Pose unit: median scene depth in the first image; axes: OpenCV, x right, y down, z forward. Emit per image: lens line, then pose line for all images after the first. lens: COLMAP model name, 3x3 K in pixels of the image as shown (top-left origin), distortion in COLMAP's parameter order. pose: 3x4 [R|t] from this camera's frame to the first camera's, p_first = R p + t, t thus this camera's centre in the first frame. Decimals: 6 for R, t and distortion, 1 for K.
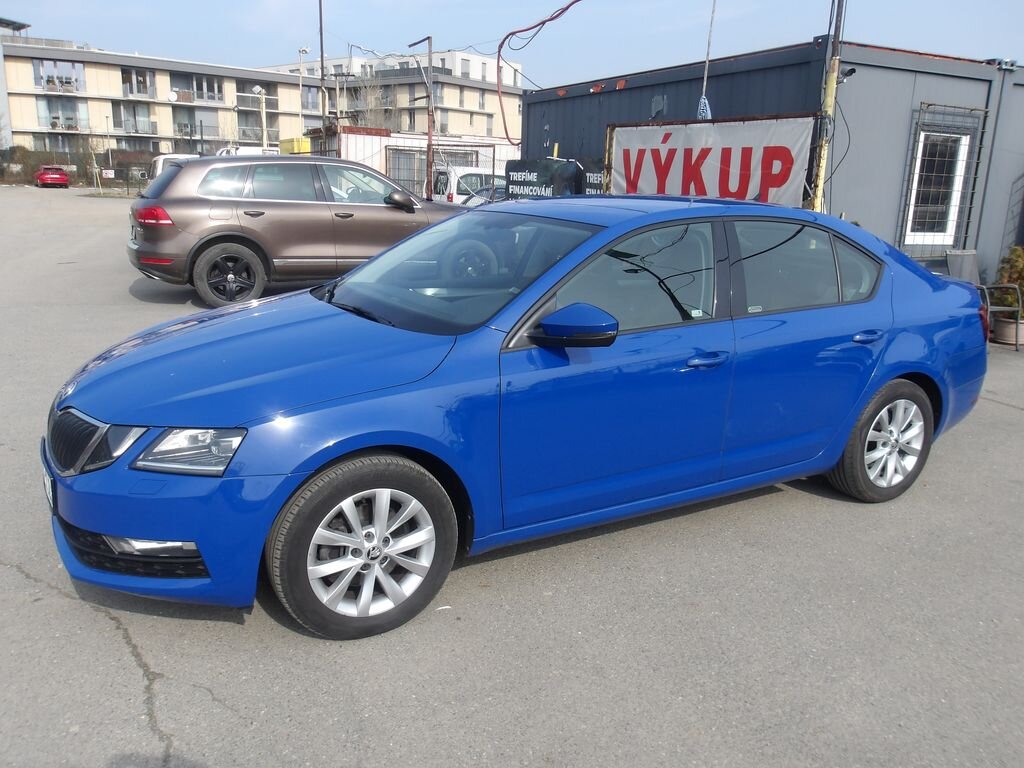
lens RADIAL K [[841.5, 0, 513.8], [0, 841.5, 375.5], [0, 0, 1]] dist [0.005027, 0.013588]
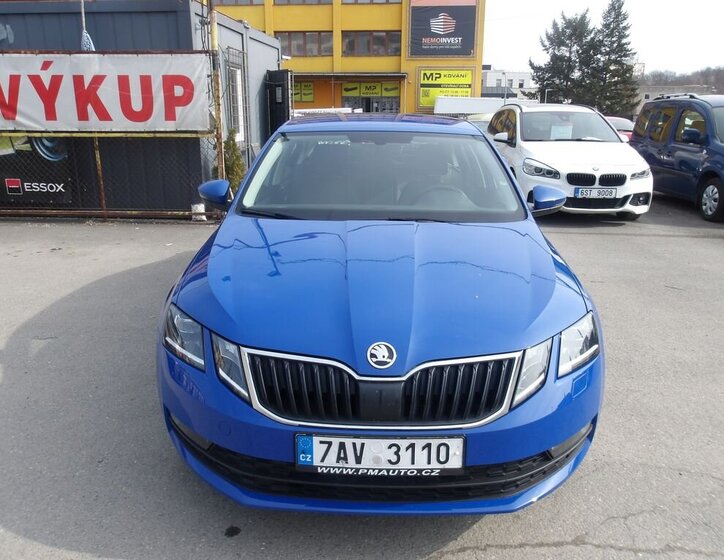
lens RADIAL K [[619.3, 0, 363.9], [0, 619.3, 283.7], [0, 0, 1]] dist [-0.042713, 0.052712]
pose [[0.527208, -0.251686, 0.811607, -0.355270], [0.206723, 0.964422, 0.164791, -0.051988], [-0.824207, 0.080899, 0.560480, 0.229795]]
